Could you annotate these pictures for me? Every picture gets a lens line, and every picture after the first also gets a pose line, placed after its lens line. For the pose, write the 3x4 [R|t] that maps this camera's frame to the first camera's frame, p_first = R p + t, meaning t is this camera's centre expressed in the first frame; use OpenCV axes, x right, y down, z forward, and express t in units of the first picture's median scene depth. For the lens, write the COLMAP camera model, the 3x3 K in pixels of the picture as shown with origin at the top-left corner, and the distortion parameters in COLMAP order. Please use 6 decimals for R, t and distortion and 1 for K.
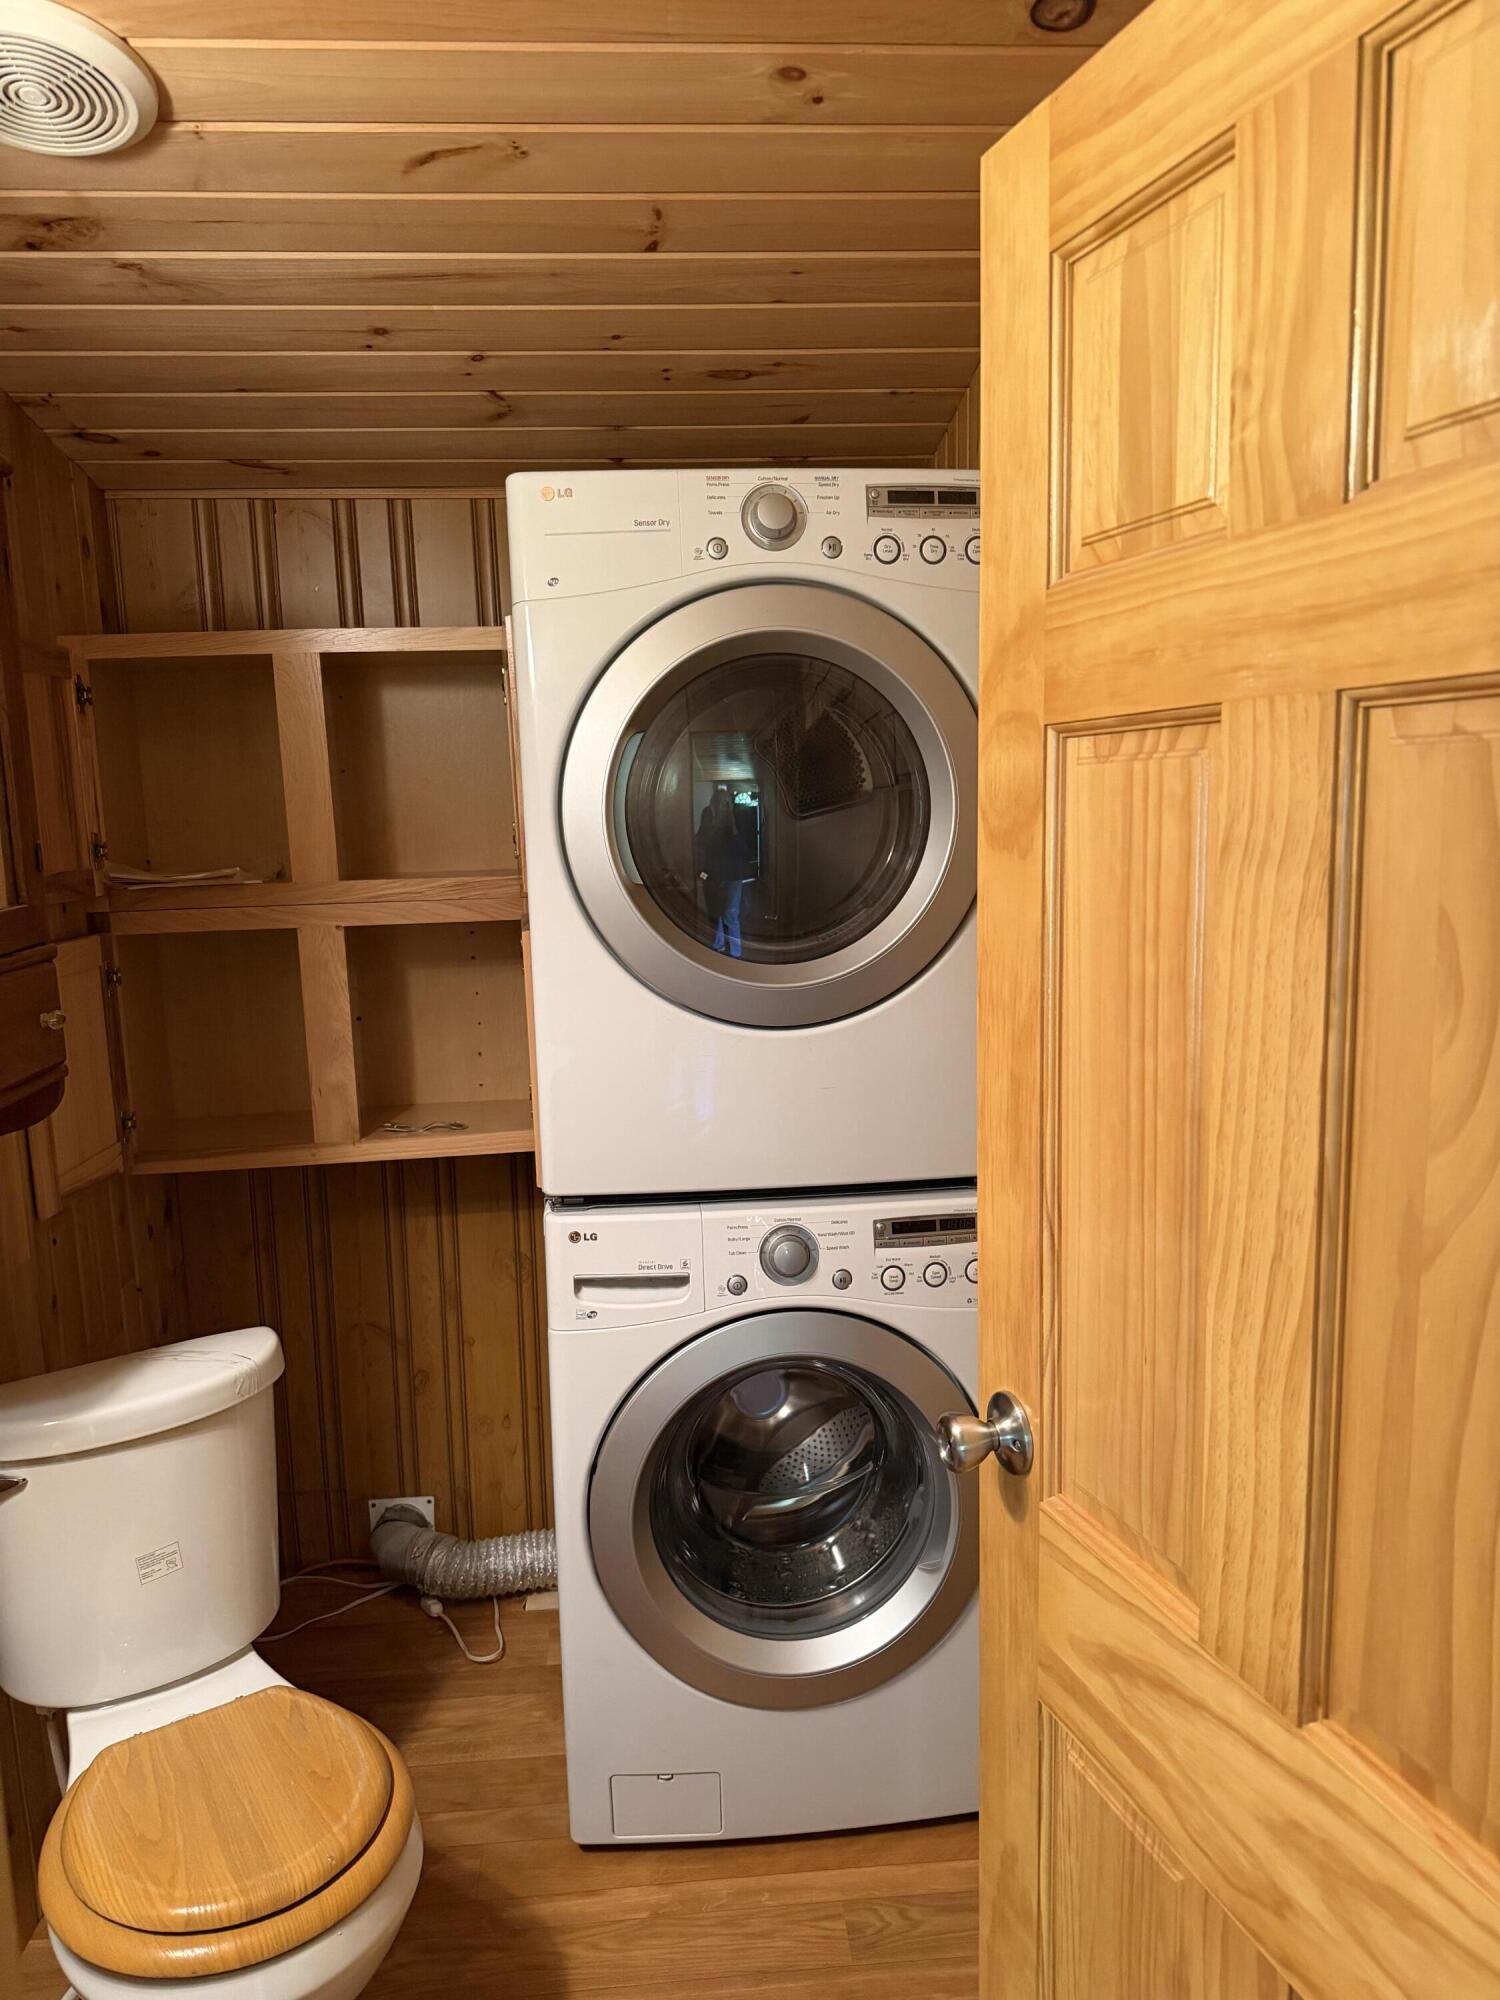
lens RADIAL K [[1415.5, 0, 761.8], [0, 1415.5, 1006.0], [0, 0, 1]] dist [0.051805, -0.066992]
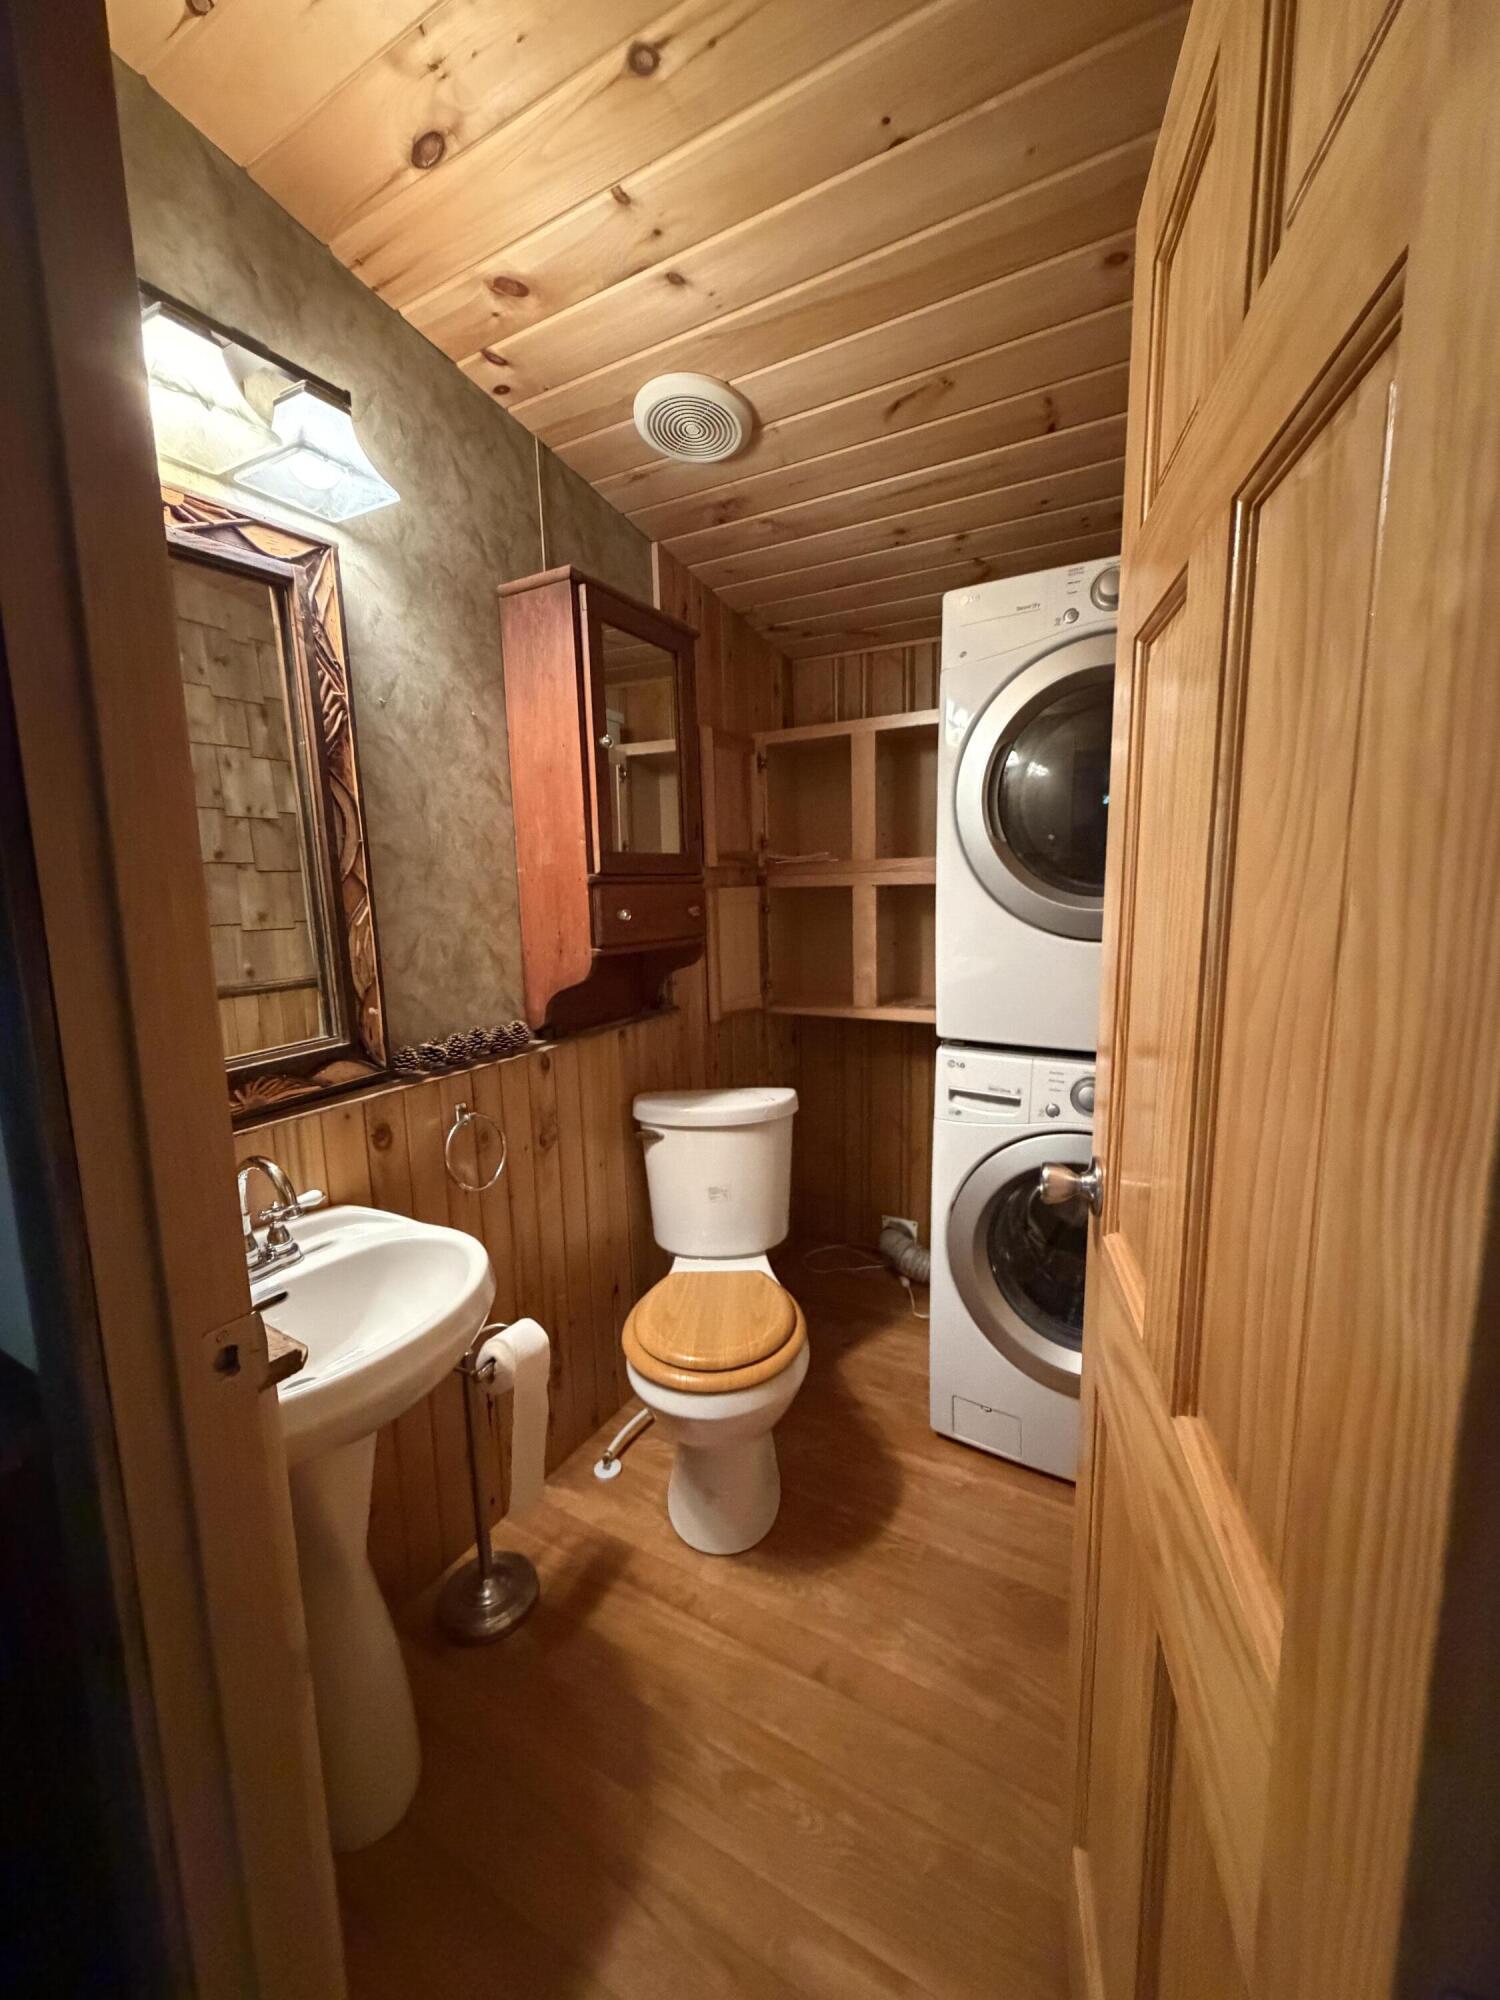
lens RADIAL K [[796.0, 0, 752.2], [0, 796.0, 993.3], [0, 0, 1]] dist [-0.002162, 0.000419]
pose [[0.821536, 0.092478, -0.562606, 0.167269], [-0.086010, 0.995567, 0.038052, 0.059895], [0.563631, 0.017129, 0.825849, 0.102324]]
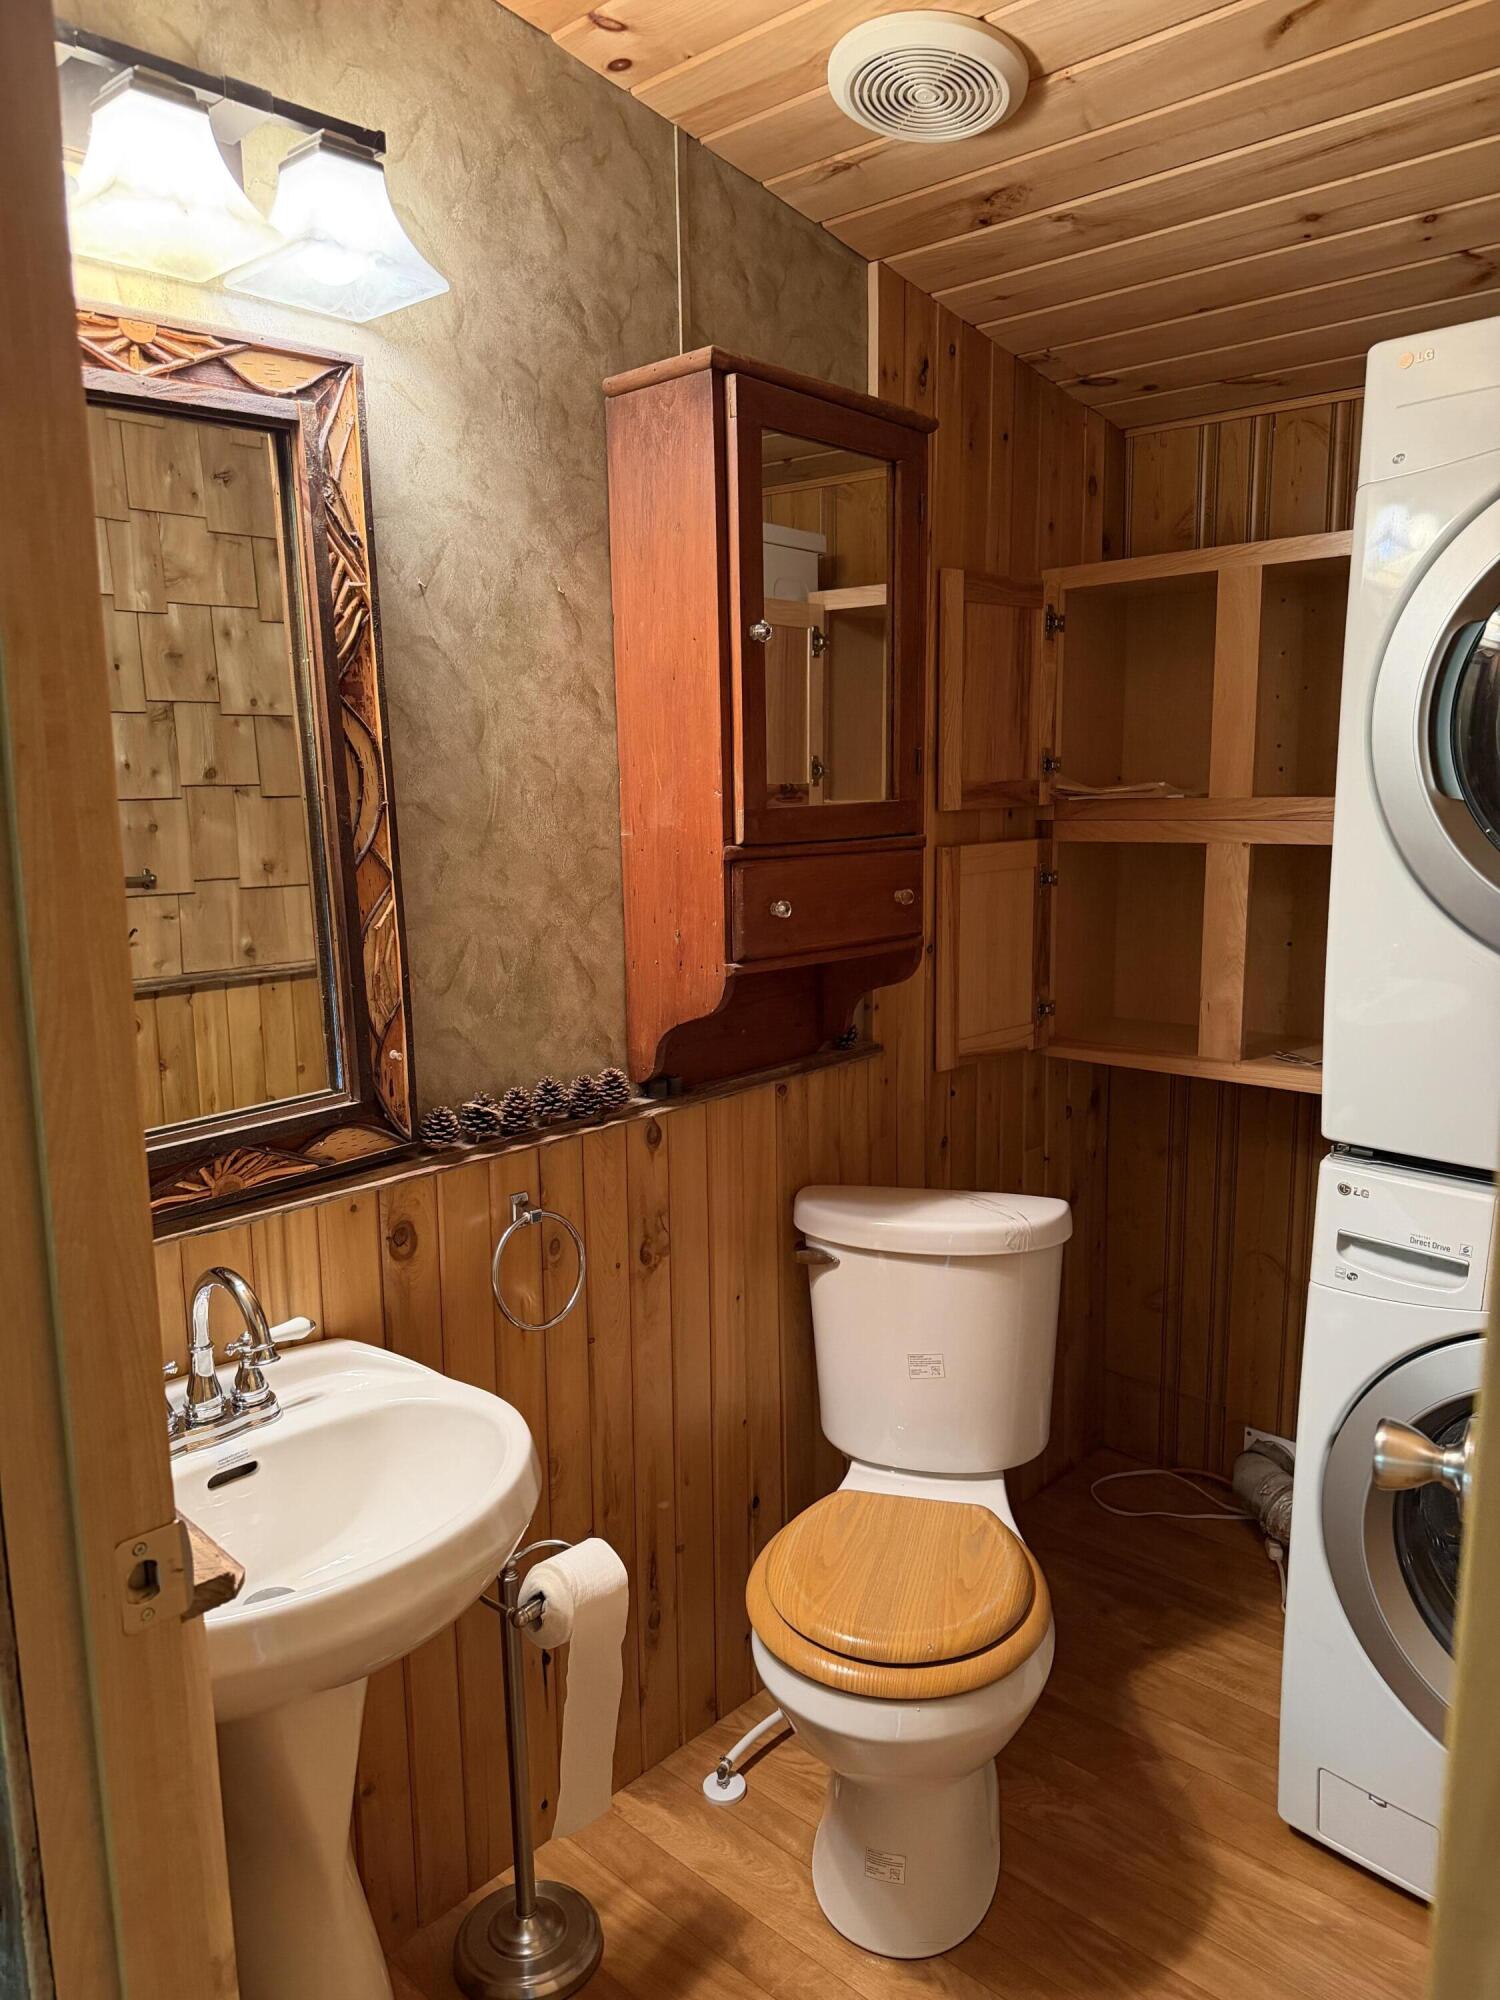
lens RADIAL K [[1401.4, 0, 748.4], [0, 1401.4, 1010.5], [0, 0, 1]] dist [0.093113, -0.149132]
pose [[0.662137, 0.148122, -0.734598, 0.240803], [-0.117004, 0.988683, 0.093892, 0.007485], [0.740192, 0.023781, 0.671975, 0.087800]]
